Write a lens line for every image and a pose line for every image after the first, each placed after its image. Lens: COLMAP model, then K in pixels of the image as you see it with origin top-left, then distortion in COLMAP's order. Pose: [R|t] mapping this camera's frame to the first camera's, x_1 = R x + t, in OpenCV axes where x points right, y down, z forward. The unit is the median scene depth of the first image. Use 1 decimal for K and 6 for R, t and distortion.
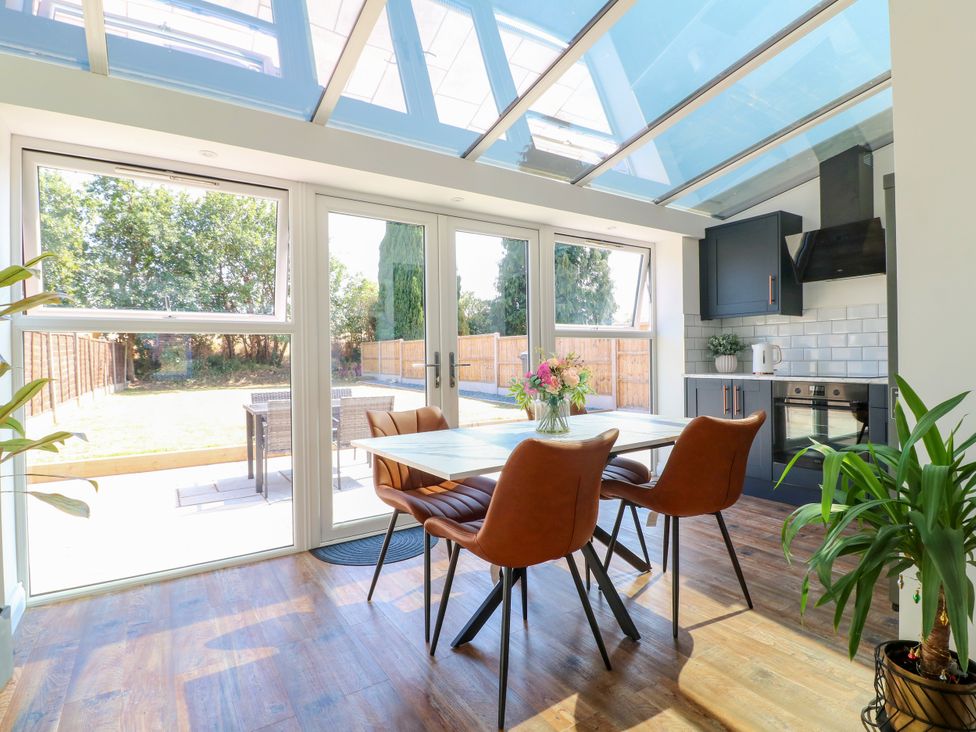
lens RADIAL K [[505.9, 0, 494.0], [0, 505.9, 362.7], [0, 0, 1]] dist [-0.017818, 0.000138]
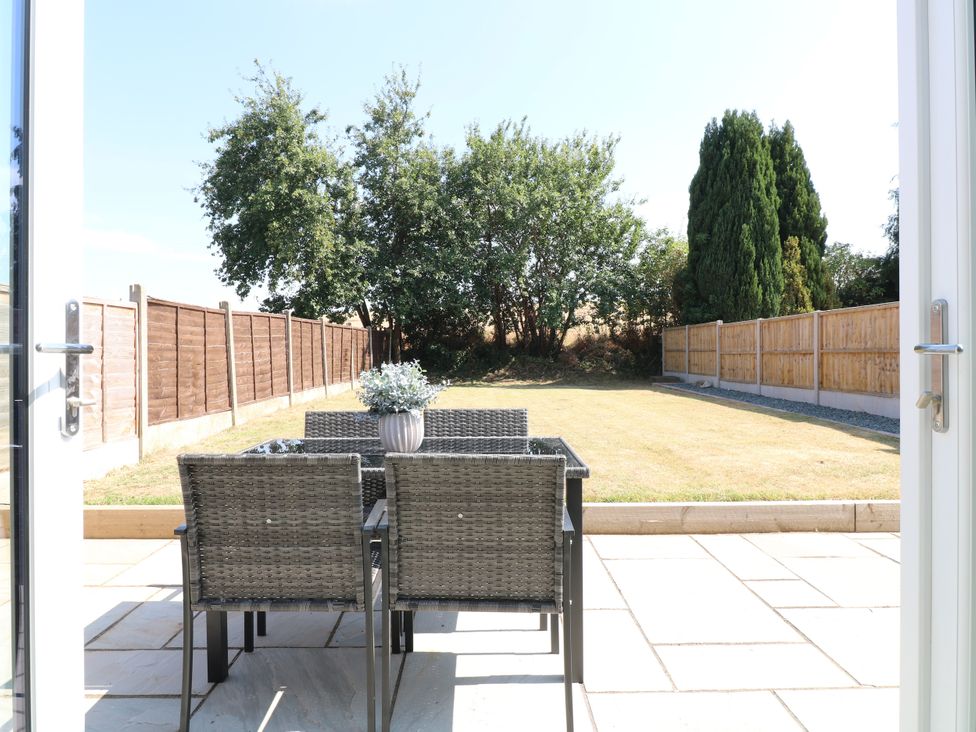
lens RADIAL K [[603.4, 0, 484.3], [0, 603.4, 358.0], [0, 0, 1]] dist [0.002777, -0.001038]
pose [[0.838641, 0.012922, -0.544531, -0.012665], [-0.012586, 0.999911, 0.004345, 0.001633], [0.544539, 0.003209, 0.838730, 0.167271]]
